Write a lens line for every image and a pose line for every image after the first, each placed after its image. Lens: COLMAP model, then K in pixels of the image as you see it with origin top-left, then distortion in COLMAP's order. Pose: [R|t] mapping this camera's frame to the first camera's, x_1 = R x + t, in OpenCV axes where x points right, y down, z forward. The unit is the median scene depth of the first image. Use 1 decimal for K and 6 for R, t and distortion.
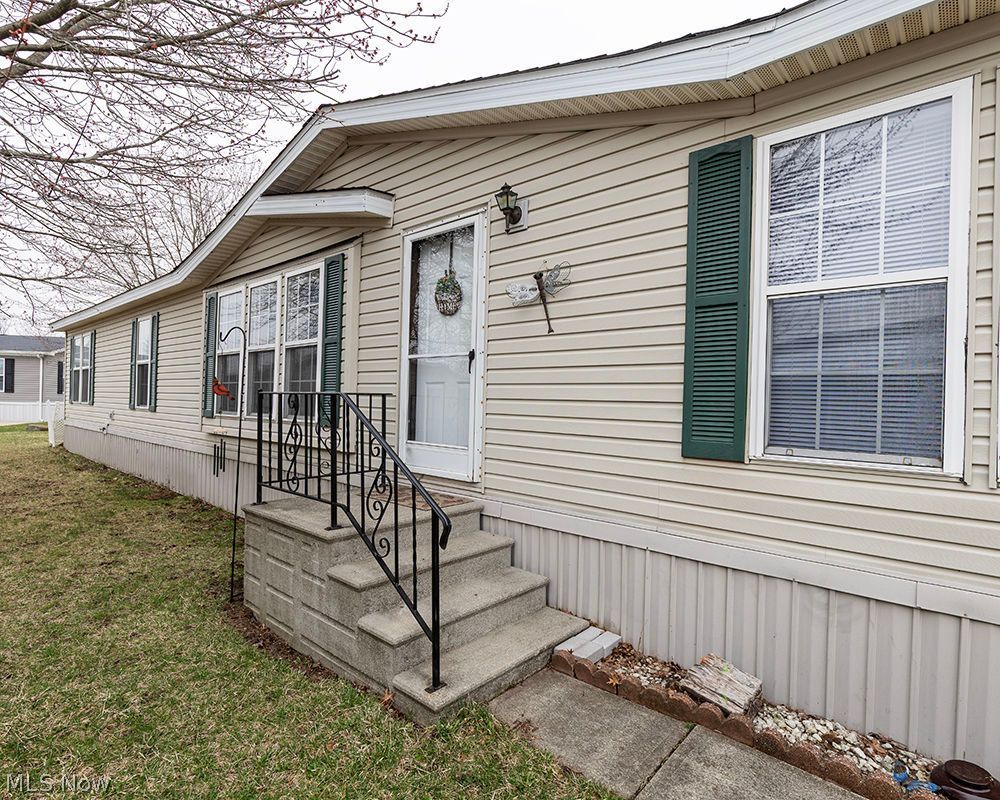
lens RADIAL K [[615.4, 0, 500.0], [0, 615.4, 400.0], [0, 0, 1]] dist [-0.000844, -0.000310]
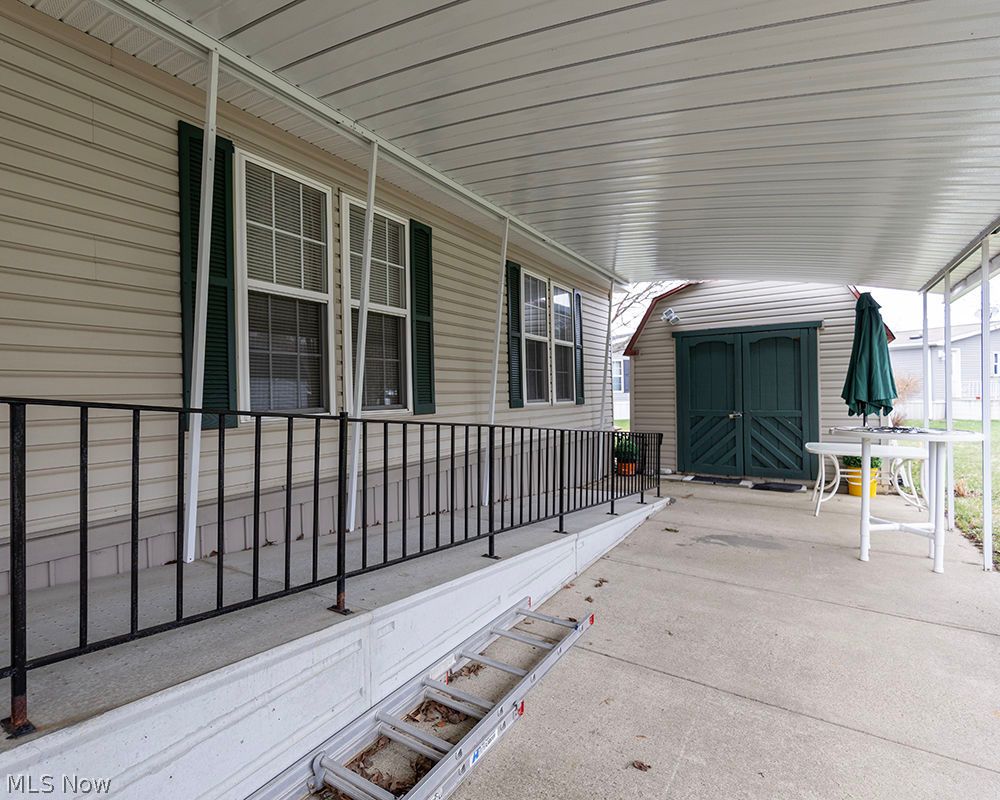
lens RADIAL K [[615.4, 0, 500.0], [0, 615.4, 400.0], [0, 0, 1]] dist [-0.000844, -0.000310]
pose [[-0.266065, -0.052151, 0.962543, -1.058333], [-0.035690, 0.998384, 0.044228, -0.017819], [-0.963294, -0.022586, -0.267497, 0.994319]]
